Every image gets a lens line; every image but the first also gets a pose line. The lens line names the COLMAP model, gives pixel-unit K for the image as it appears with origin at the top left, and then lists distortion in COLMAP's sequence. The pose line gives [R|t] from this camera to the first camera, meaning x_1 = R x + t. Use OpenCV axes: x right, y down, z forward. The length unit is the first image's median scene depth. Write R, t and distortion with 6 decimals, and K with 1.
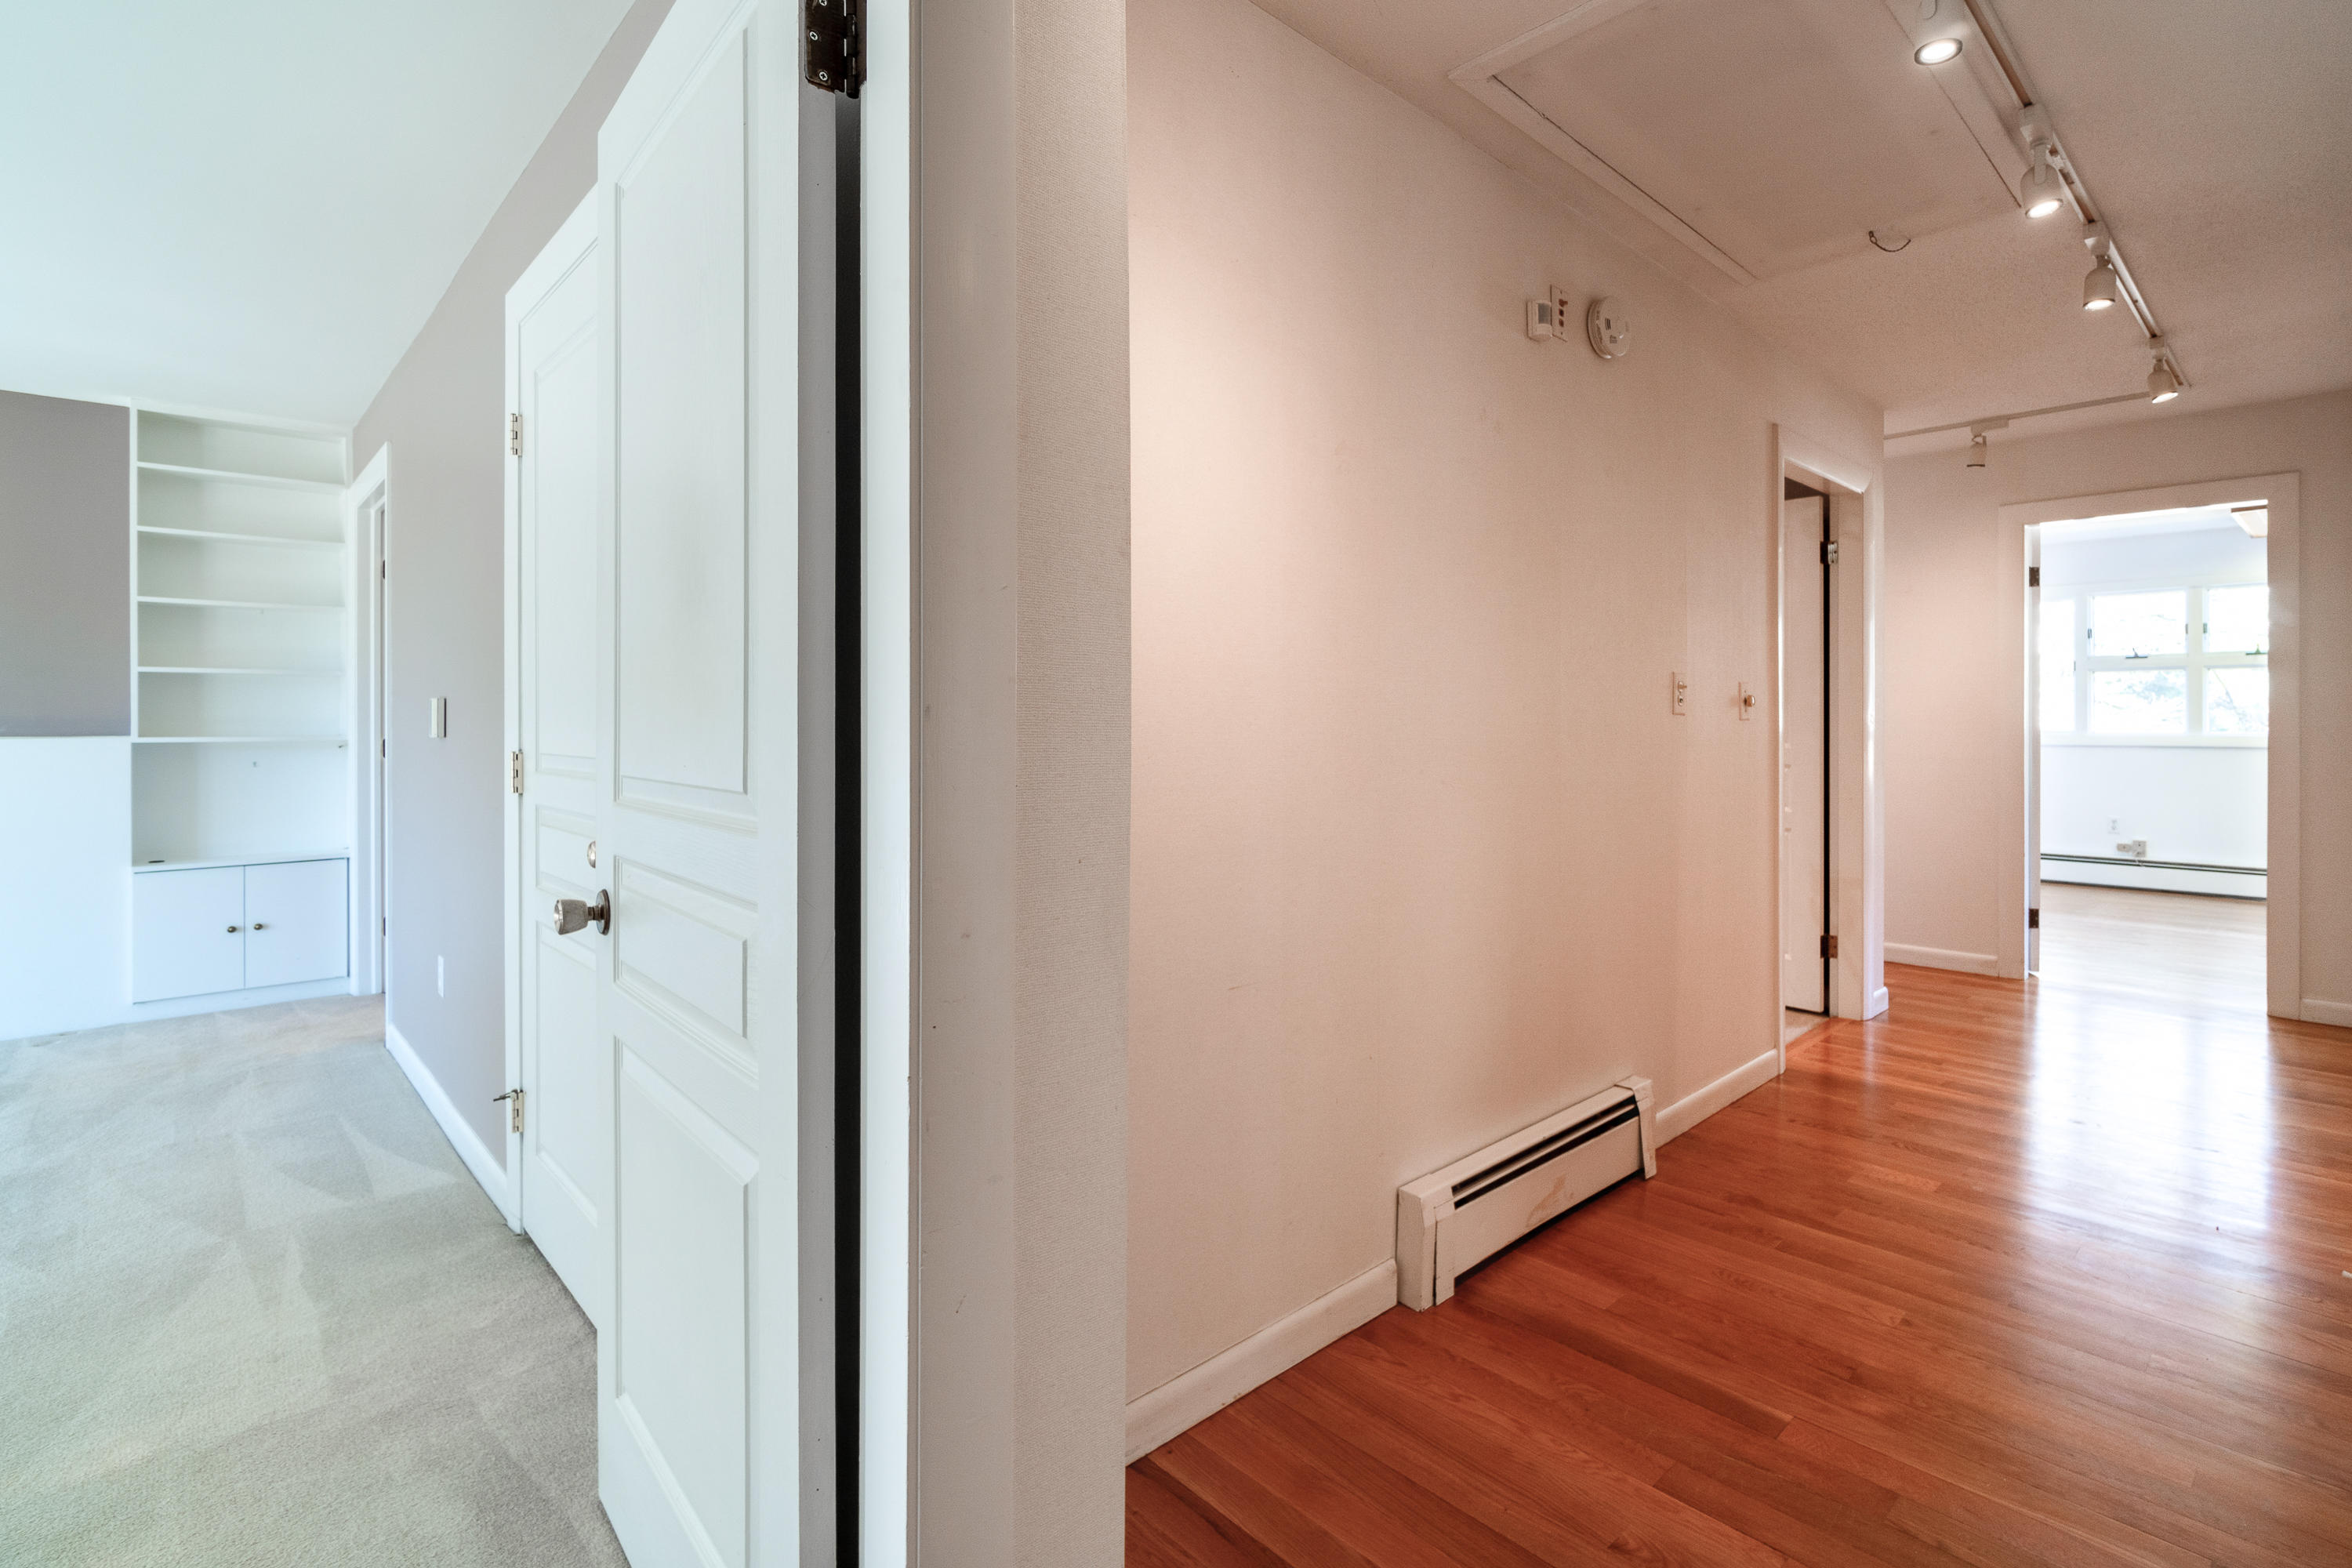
lens RADIAL K [[1094.2, 0, 1233.5], [0, 1094.2, 718.6], [0, 0, 1]] dist [-0.004524, -0.000054]
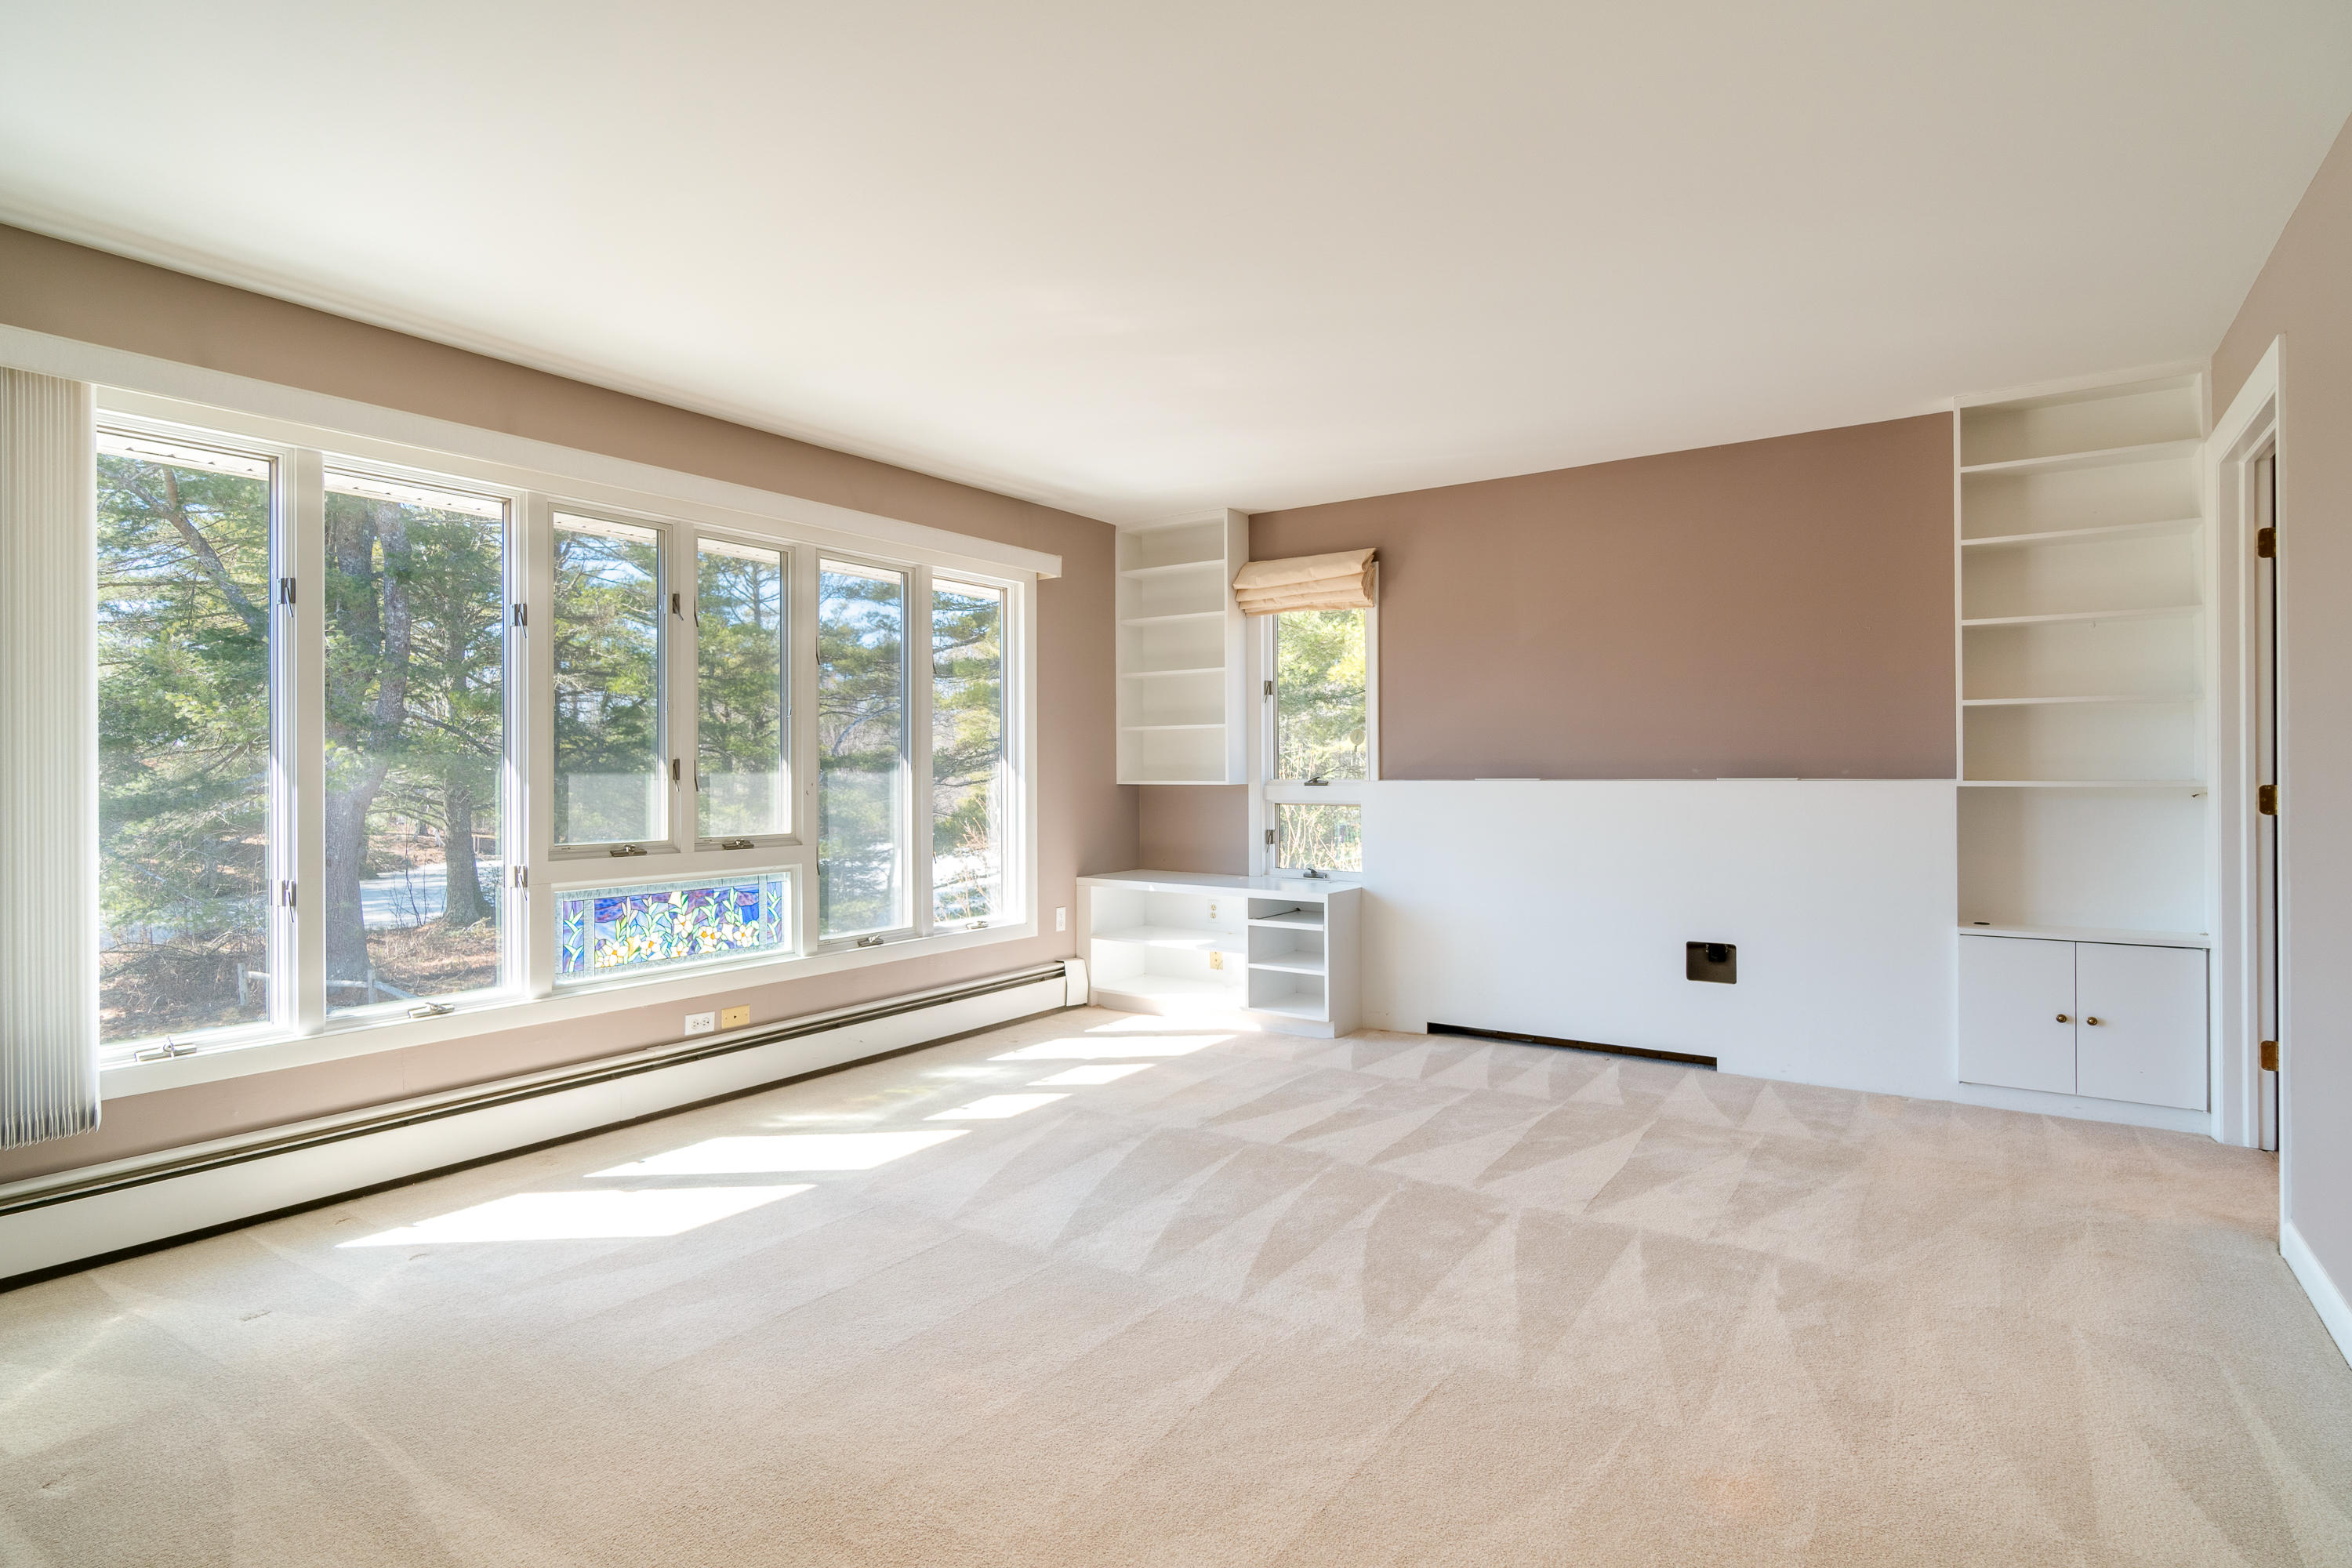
lens RADIAL K [[1204.4, 0, 1182.6], [0, 1204.4, 769.9], [0, 0, 1]] dist [-0.003421, 0.001796]
pose [[0.202422, 0.001080, -0.979298, -0.180787], [0.006153, 0.999978, 0.002375, 0.002360], [0.979279, -0.006506, 0.202411, 0.185015]]
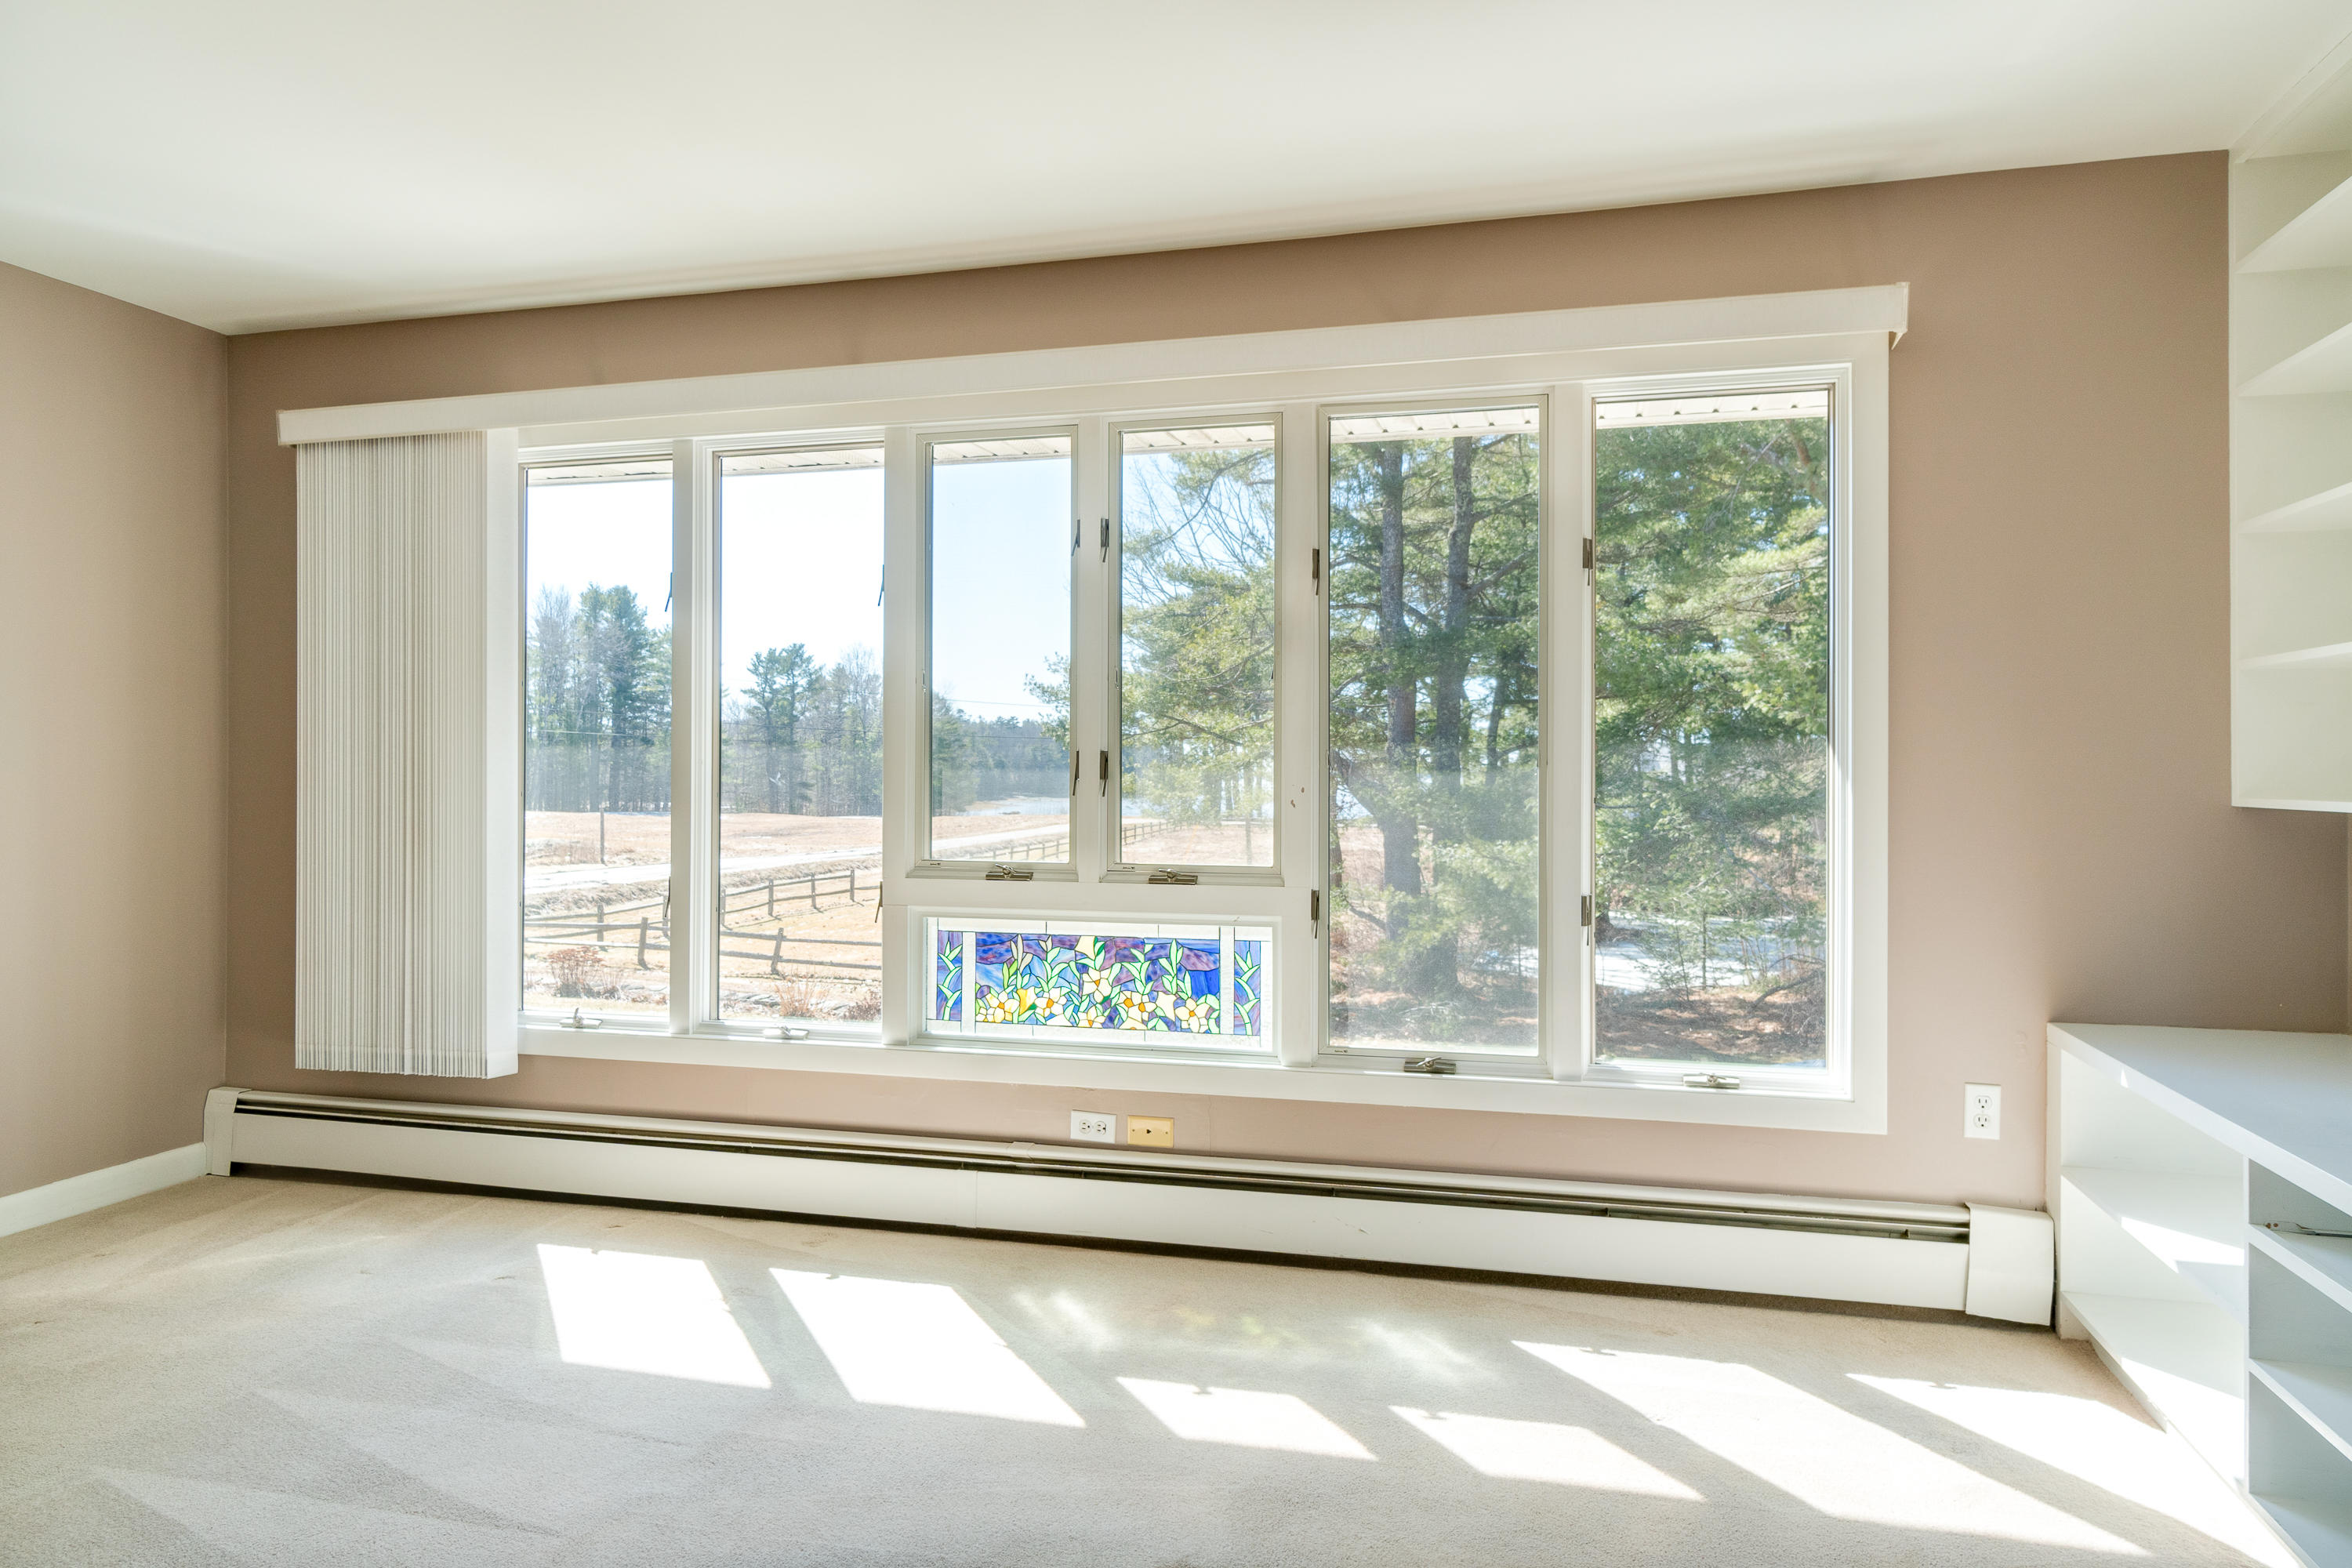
lens RADIAL K [[1556.1, 0, 1185.7], [0, 1556.1, 765.6], [0, 0, 1]] dist [0.011485, -0.005502]
pose [[-0.865372, -0.004649, -0.501109, -0.802548], [0.000124, 0.999955, -0.009492, 0.010480], [0.501130, -0.008276, -0.865332, 0.777188]]
